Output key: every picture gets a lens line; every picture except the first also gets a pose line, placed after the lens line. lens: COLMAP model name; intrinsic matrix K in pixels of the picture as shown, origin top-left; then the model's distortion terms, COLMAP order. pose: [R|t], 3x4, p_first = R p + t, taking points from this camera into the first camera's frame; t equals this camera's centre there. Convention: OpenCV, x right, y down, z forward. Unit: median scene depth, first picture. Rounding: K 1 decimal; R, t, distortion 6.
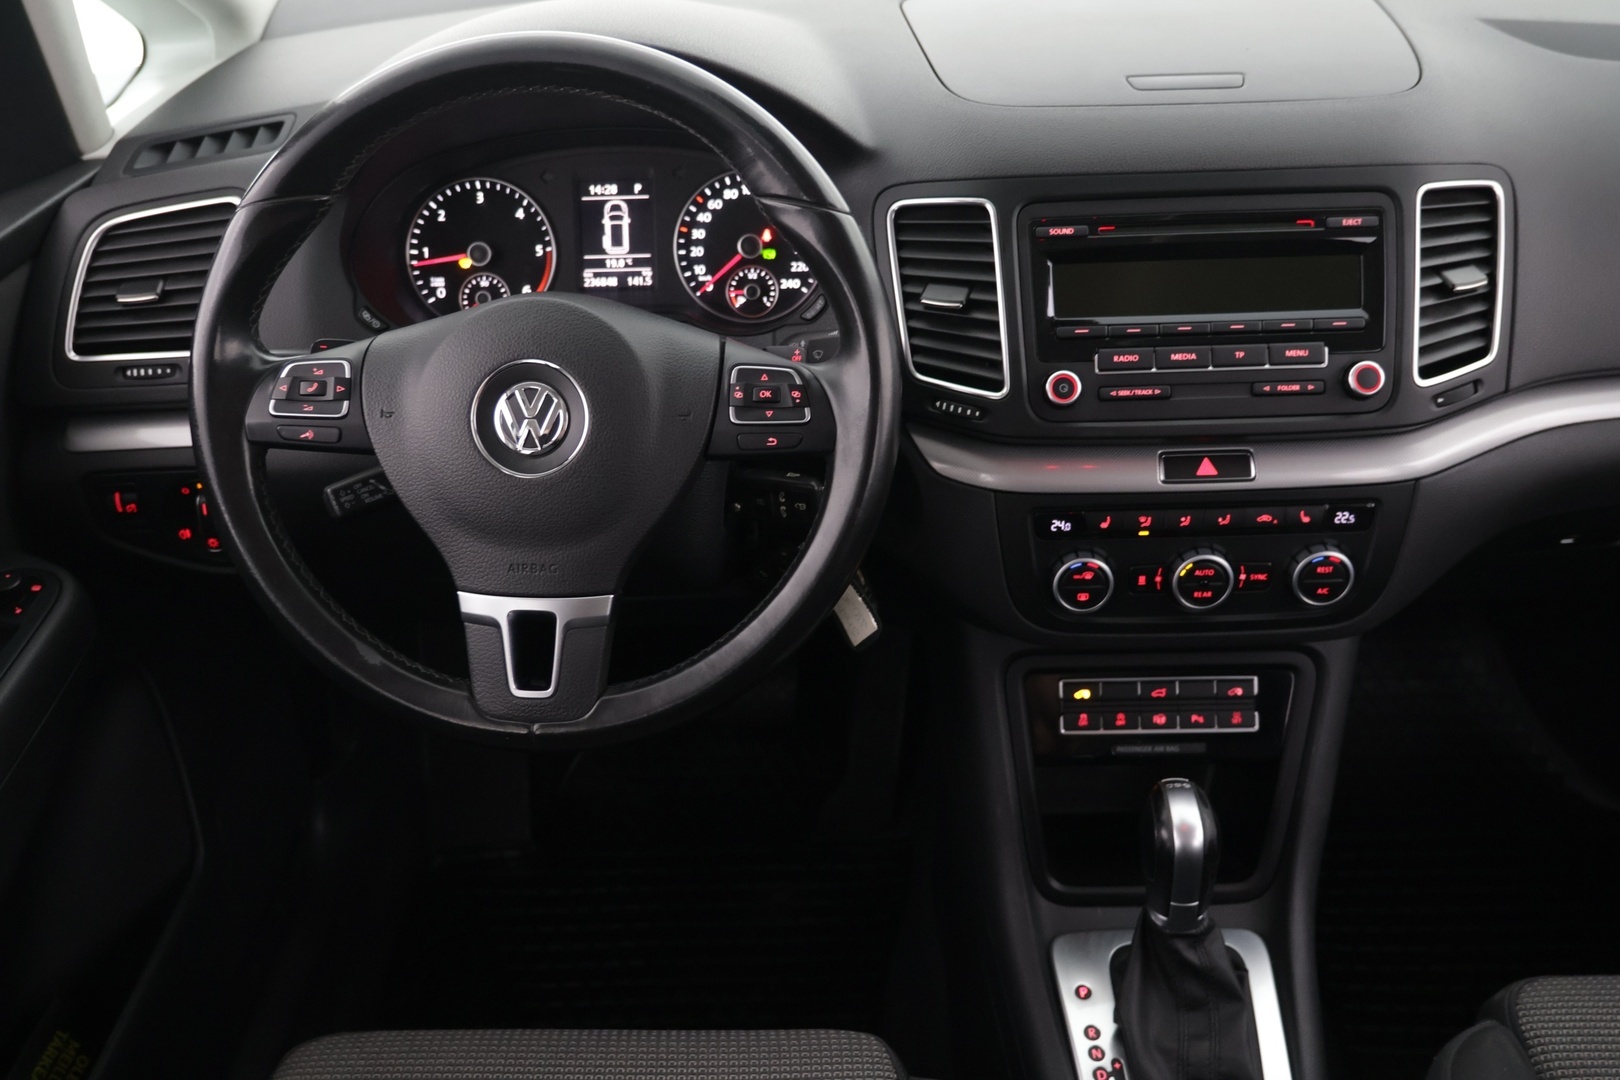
lens RADIAL K [[1359.9, 0, 804.5], [0, 1359.9, 532.4], [0, 0, 1]] dist [-0.048410, 0.044842]
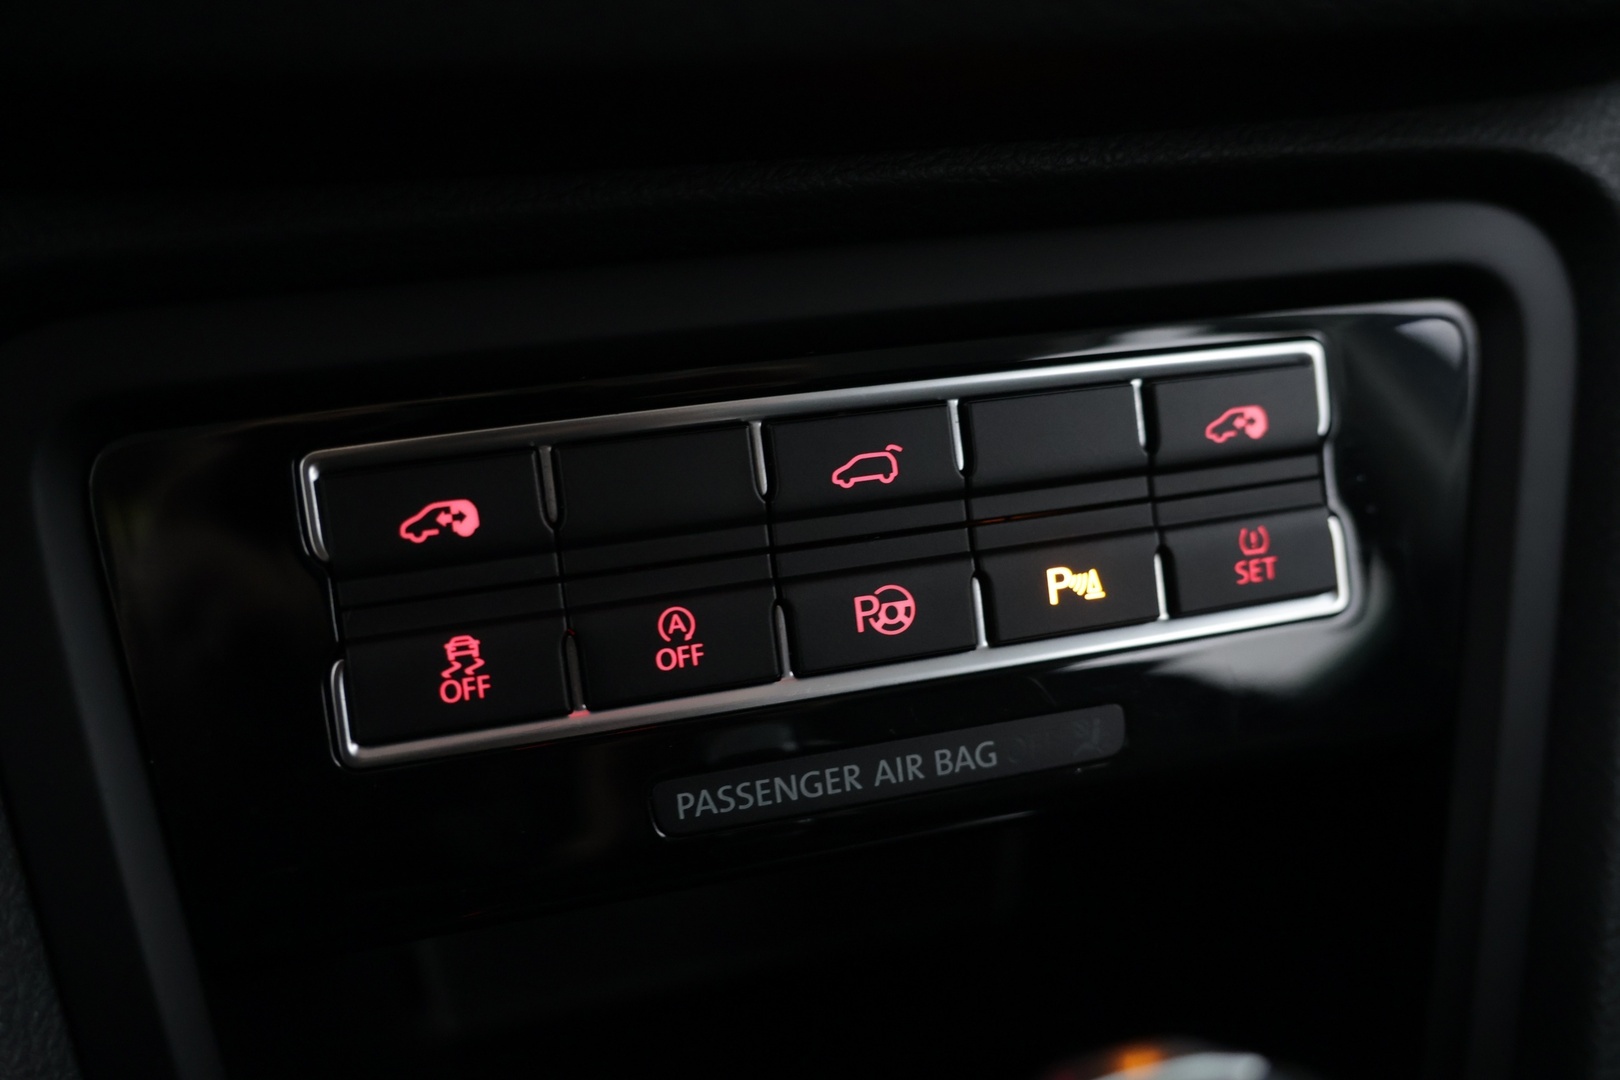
lens RADIAL K [[1359.9, 0, 750.5], [0, 1359.9, 559.5], [0, 0, 1]] dist [-0.048410, 0.044842]
pose [[0.953237, -0.108775, 0.281971, 0.211974], [0.096317, 0.993676, 0.057714, 0.129756], [-0.286466, -0.027856, 0.957685, 0.907199]]
